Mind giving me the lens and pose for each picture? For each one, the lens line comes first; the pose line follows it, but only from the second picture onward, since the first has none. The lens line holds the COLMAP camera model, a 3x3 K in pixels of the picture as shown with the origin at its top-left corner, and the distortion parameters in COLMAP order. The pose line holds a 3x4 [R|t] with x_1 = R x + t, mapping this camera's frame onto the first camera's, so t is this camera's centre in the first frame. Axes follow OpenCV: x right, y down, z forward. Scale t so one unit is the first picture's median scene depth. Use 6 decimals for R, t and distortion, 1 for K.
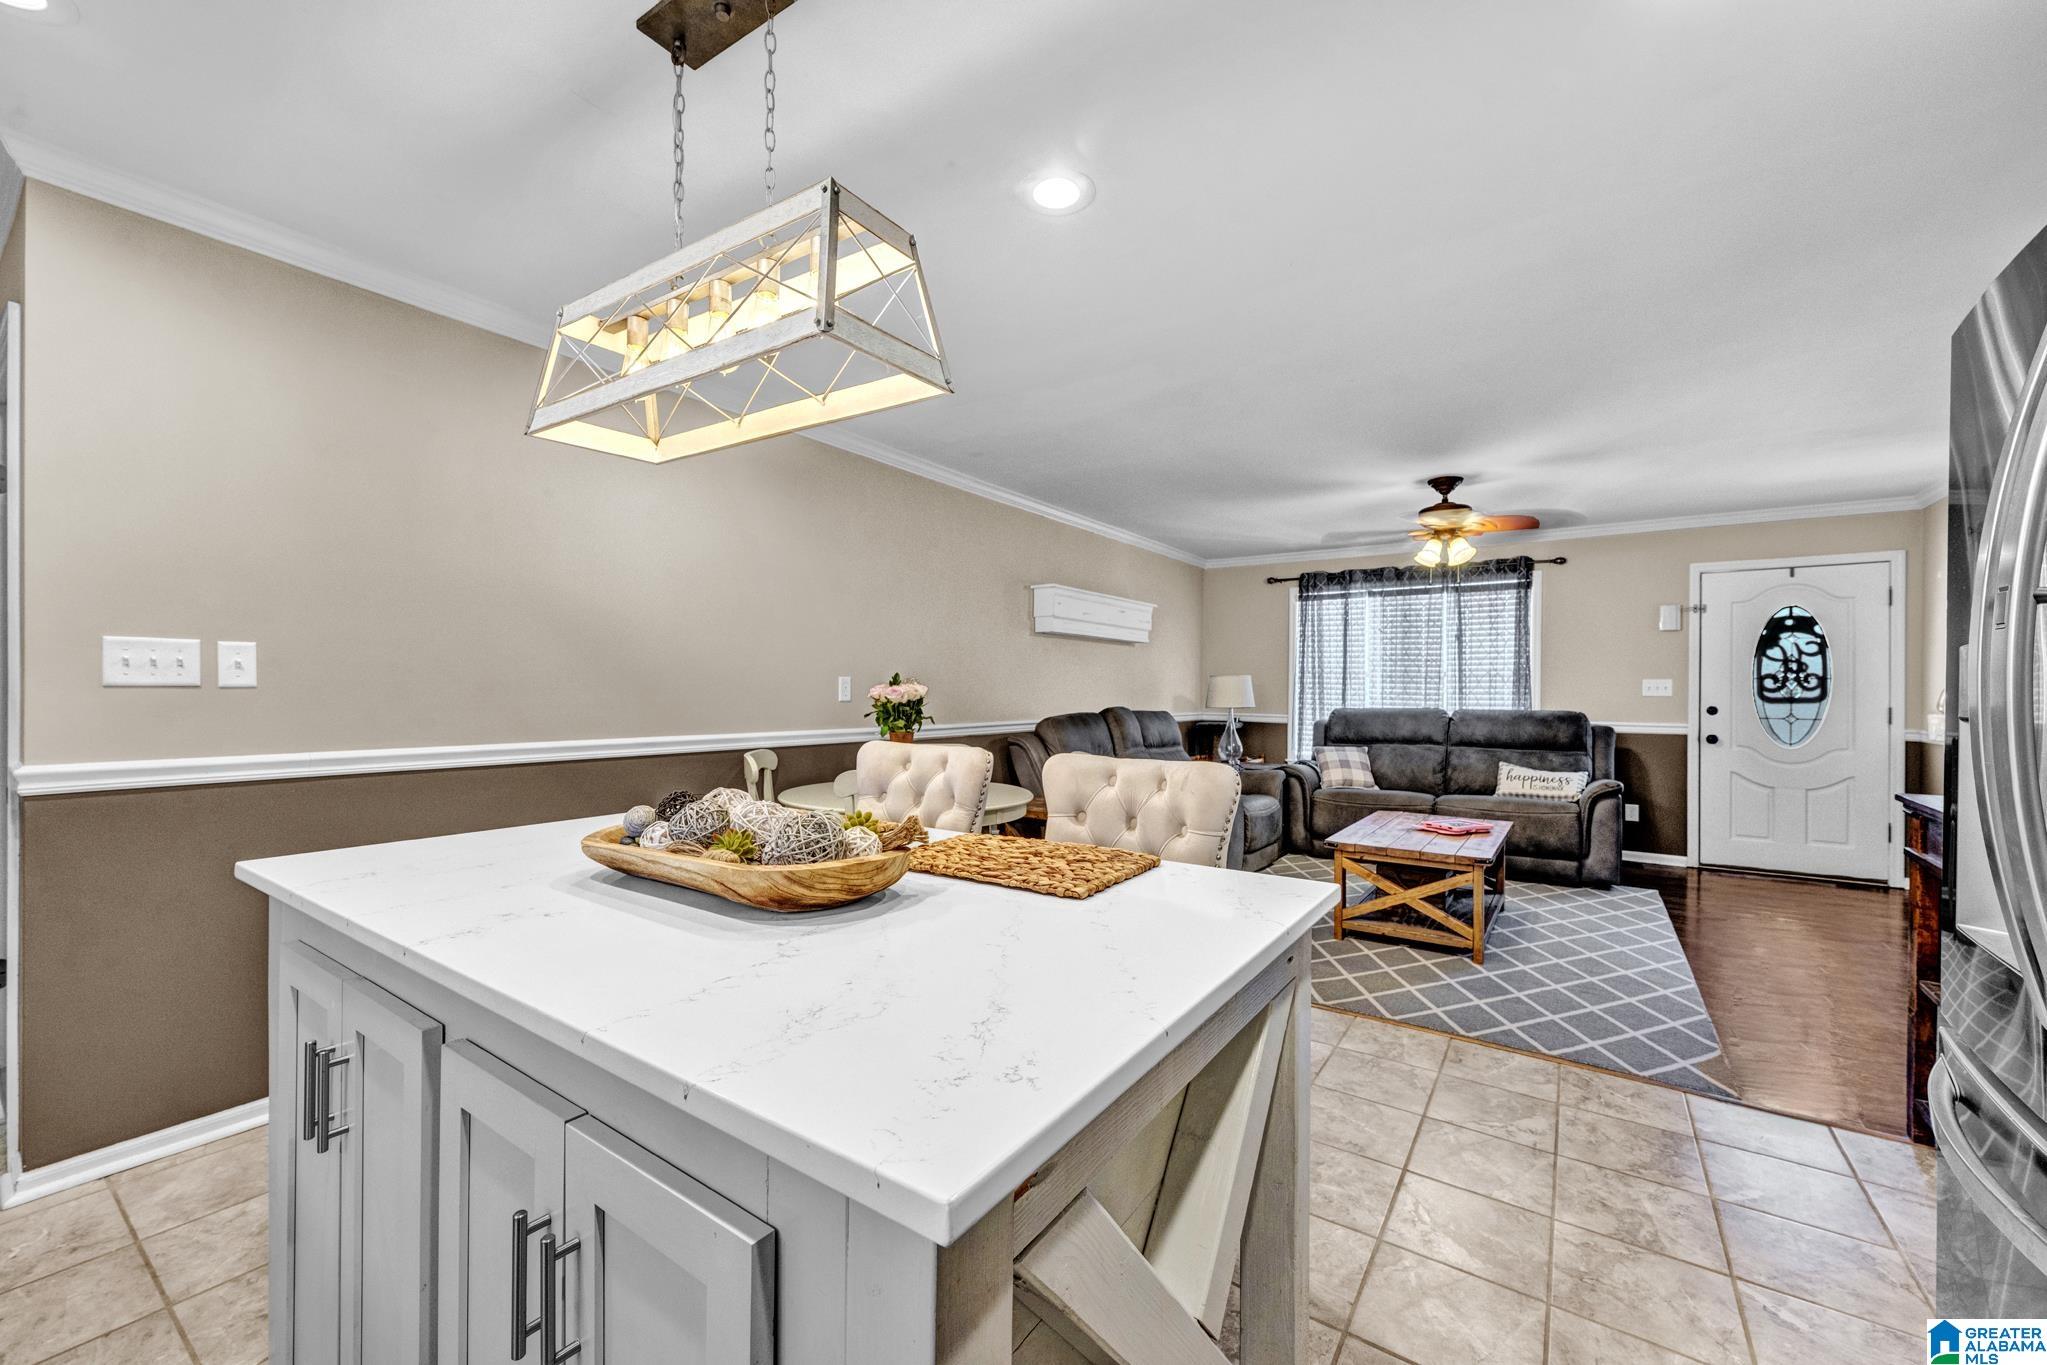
lens RADIAL K [[805.3, 0, 1019.0], [0, 805.3, 687.6], [0, 0, 1]] dist [0.000652, 0.000023]
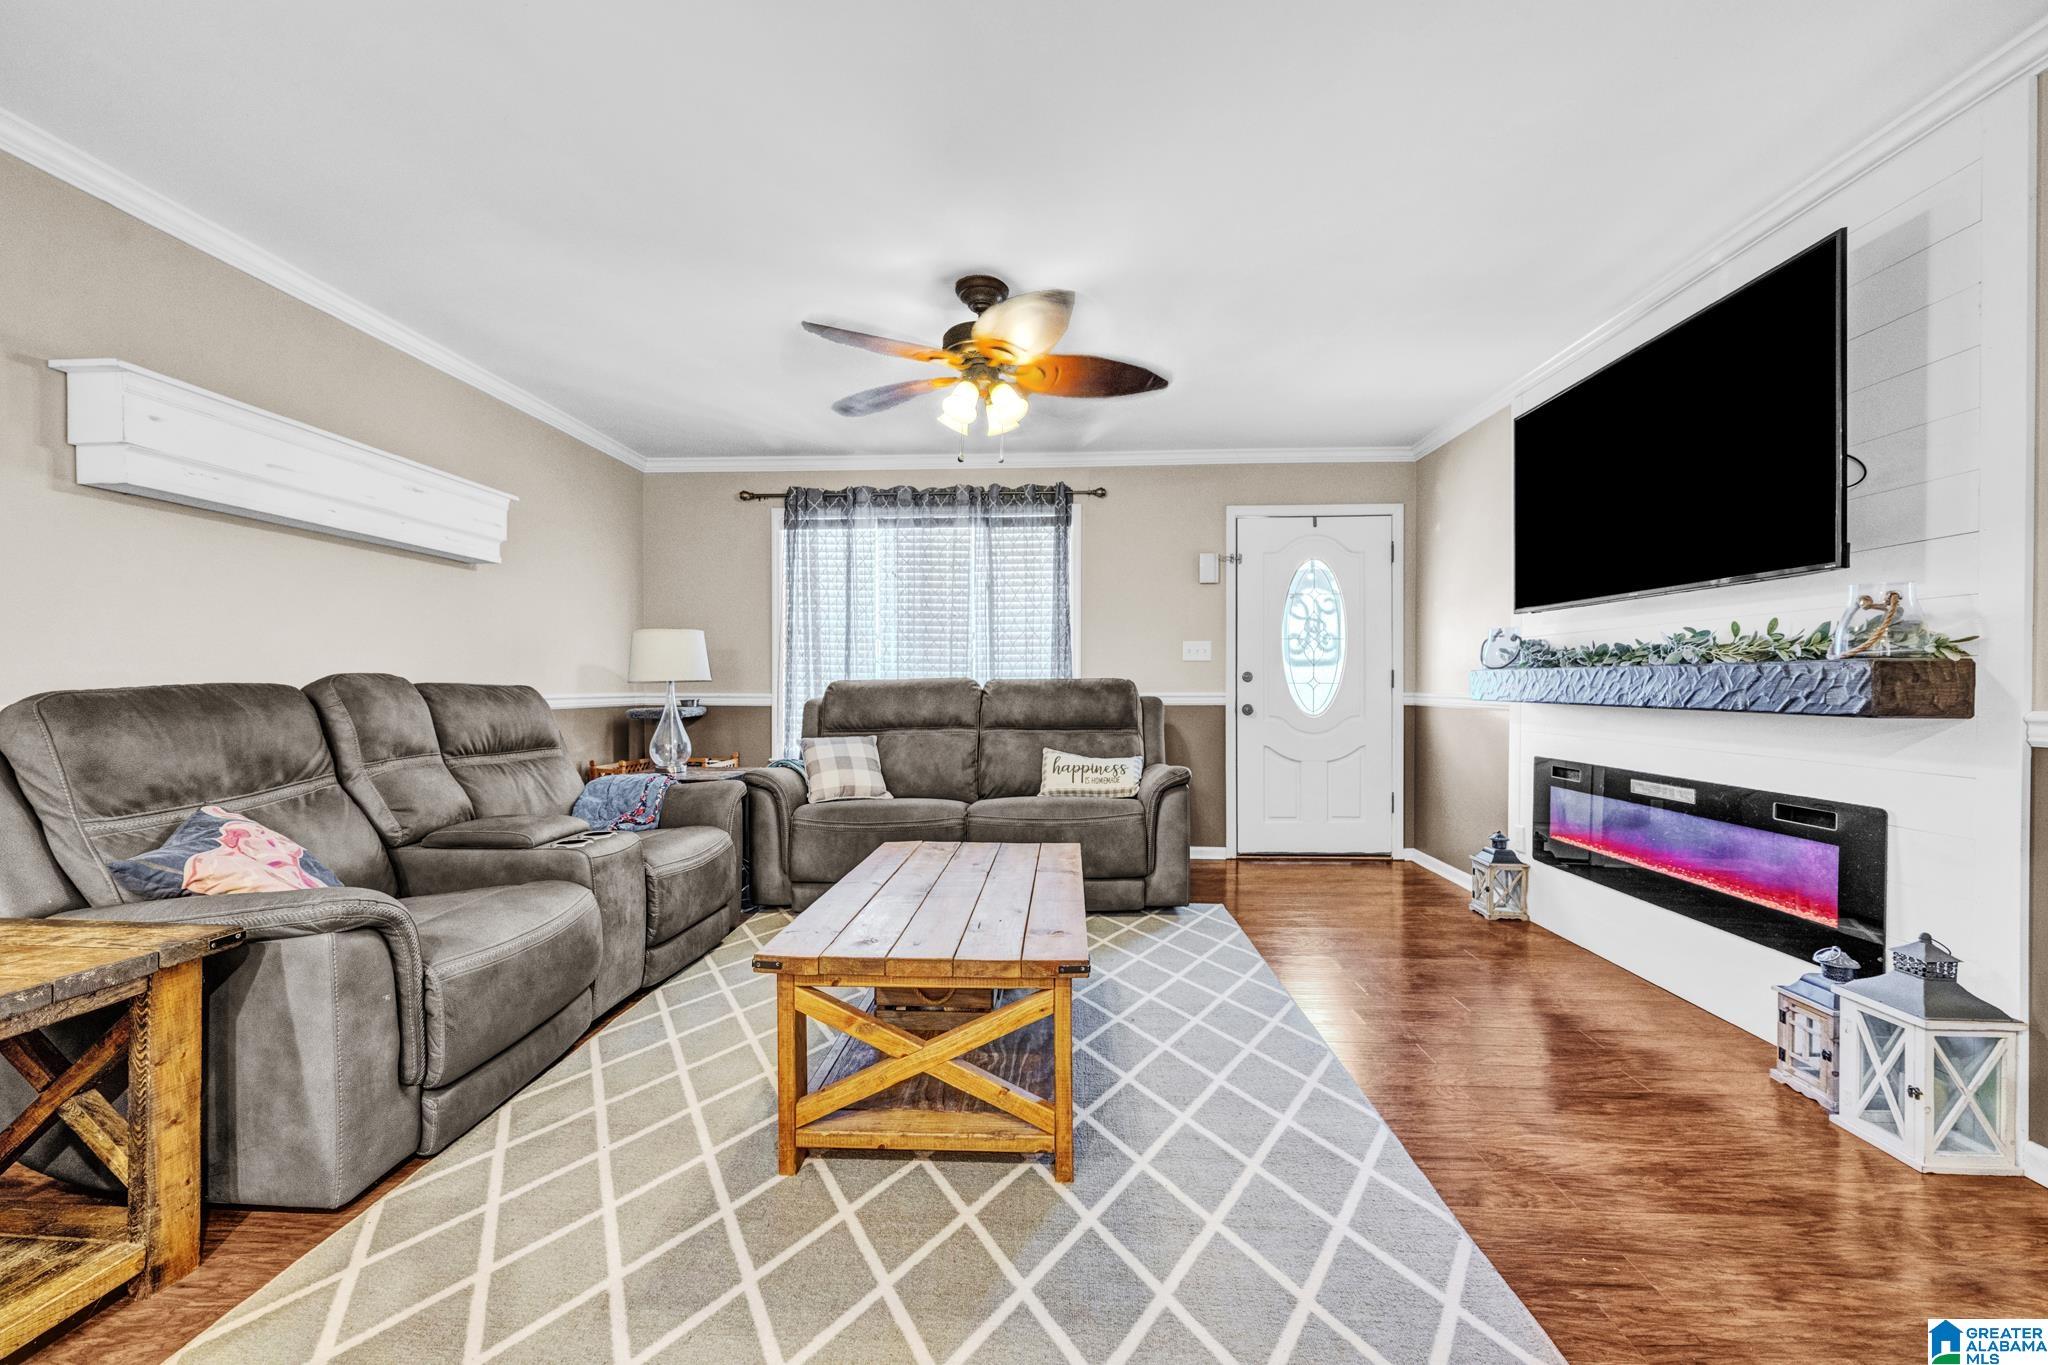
lens RADIAL K [[805.7, 0, 1021.4], [0, 805.7, 684.3], [0, 0, 1]] dist [0.000652, 0.000023]
pose [[0.846643, -0.009493, 0.532076, 0.180909], [0.008112, 0.999955, 0.004932, 0.028856], [-0.532099, 0.000140, 0.846682, 0.370450]]
